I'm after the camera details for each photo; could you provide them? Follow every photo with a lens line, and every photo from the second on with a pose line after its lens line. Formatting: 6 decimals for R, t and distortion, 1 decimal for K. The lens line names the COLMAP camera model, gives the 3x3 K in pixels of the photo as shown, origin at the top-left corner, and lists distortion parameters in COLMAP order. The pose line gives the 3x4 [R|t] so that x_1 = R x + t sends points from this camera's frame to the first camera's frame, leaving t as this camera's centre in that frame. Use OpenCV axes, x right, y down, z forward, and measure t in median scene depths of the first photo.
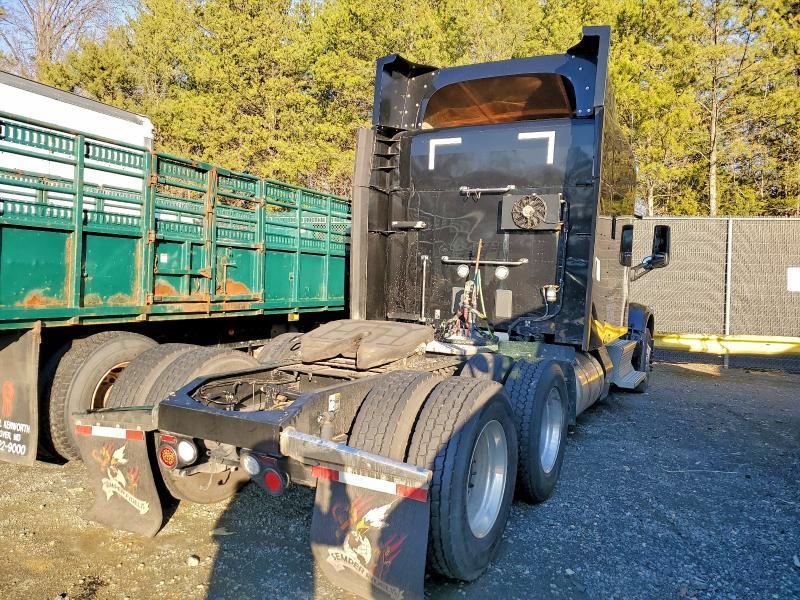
lens RADIAL K [[612.4, 0, 396.2], [0, 612.4, 301.8], [0, 0, 1]] dist [0.026055, -0.001241]
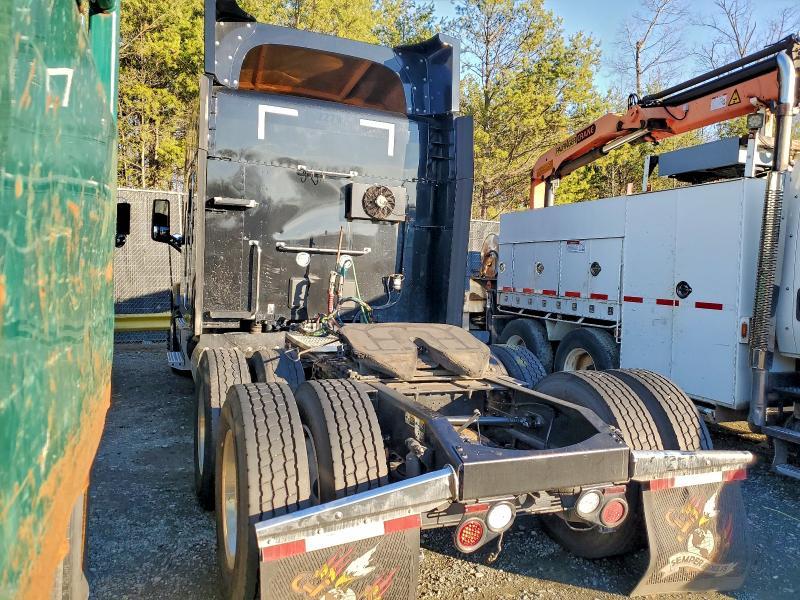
lens RADIAL K [[612.4, 0, 396.2], [0, 612.4, 301.8], [0, 0, 1]] dist [0.026055, -0.001241]
pose [[0.632044, -0.053585, 0.773078, -0.546052], [0.021348, 0.998432, 0.051751, -0.034229], [-0.774639, -0.016205, 0.632197, 0.344495]]
